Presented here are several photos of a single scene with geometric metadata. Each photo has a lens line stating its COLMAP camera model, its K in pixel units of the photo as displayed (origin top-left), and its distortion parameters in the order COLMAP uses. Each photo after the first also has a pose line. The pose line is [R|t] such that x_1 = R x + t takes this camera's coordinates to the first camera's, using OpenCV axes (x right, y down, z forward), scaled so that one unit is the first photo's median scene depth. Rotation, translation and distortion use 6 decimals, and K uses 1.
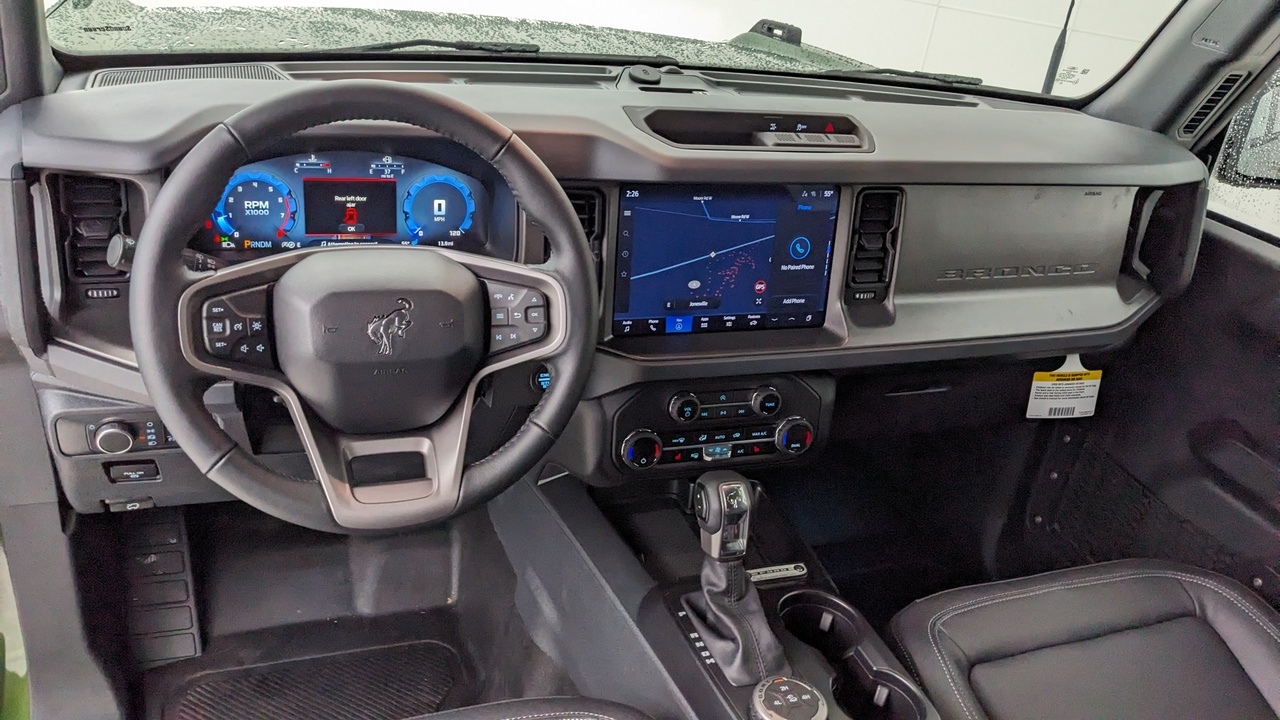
lens RADIAL K [[988.8, 0, 635.9], [0, 988.8, 342.7], [0, 0, 1]] dist [0.086159, -0.151825]
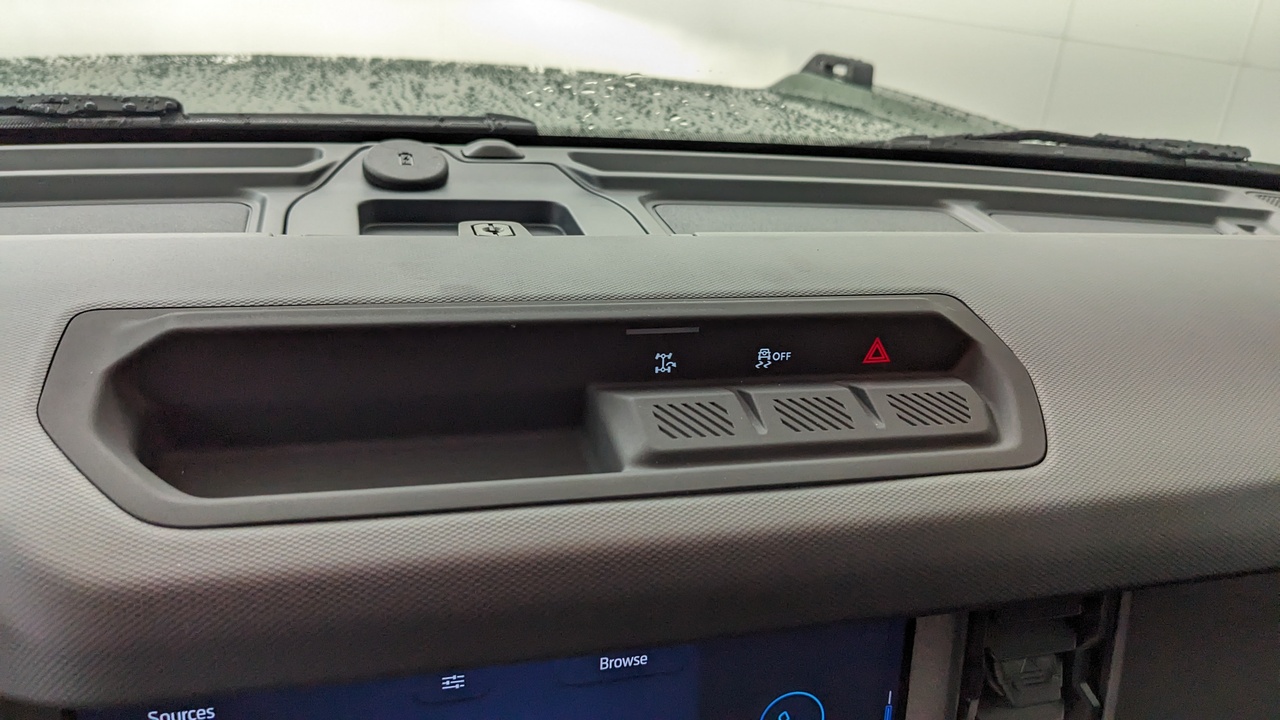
lens RADIAL K [[1012.6, 0, 641.9], [0, 1012.6, 353.3], [0, 0, 1]] dist [0.052064, -0.109993]
pose [[0.996096, -0.006006, -0.088073, 0.144104], [0.002054, 0.998990, -0.044893, -0.190834], [0.088253, 0.044537, 0.995102, 0.661260]]
